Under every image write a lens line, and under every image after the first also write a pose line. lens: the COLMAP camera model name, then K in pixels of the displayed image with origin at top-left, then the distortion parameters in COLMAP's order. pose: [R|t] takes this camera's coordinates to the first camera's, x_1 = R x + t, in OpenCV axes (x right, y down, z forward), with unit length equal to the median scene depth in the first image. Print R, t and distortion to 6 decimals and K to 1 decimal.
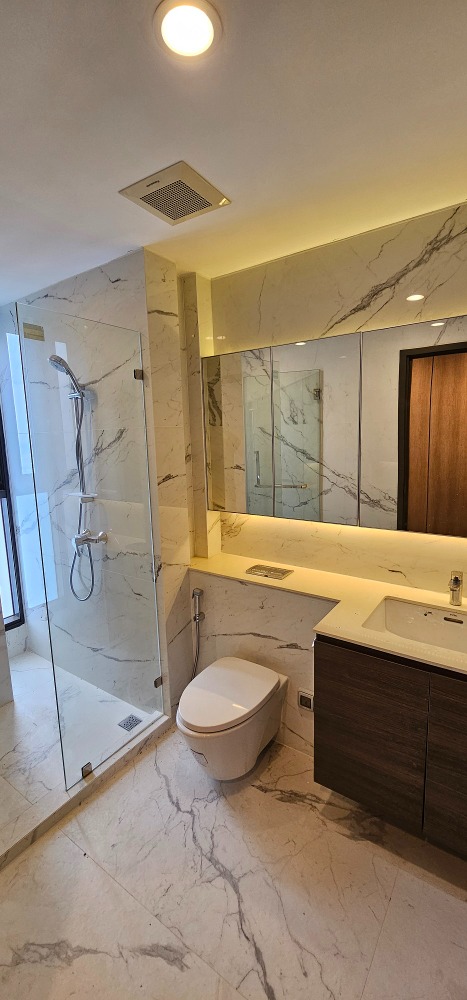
lens RADIAL K [[406.3, 0, 234.1], [0, 406.3, 497.8], [0, 0, 1]] dist [-0.001056, -0.000461]
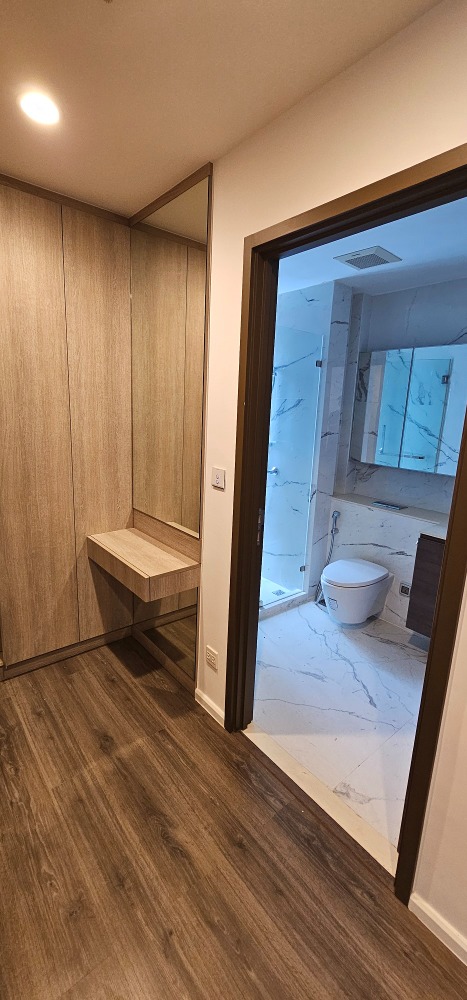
lens RADIAL K [[406.3, 0, 236.4], [0, 406.3, 498.3], [0, 0, 1]] dist [-0.001056, -0.000461]
pose [[0.963538, 0.123745, -0.237237, -0.096510], [-0.108843, 0.991228, 0.074967, 0.105313], [0.244433, -0.046412, 0.968555, -0.519103]]
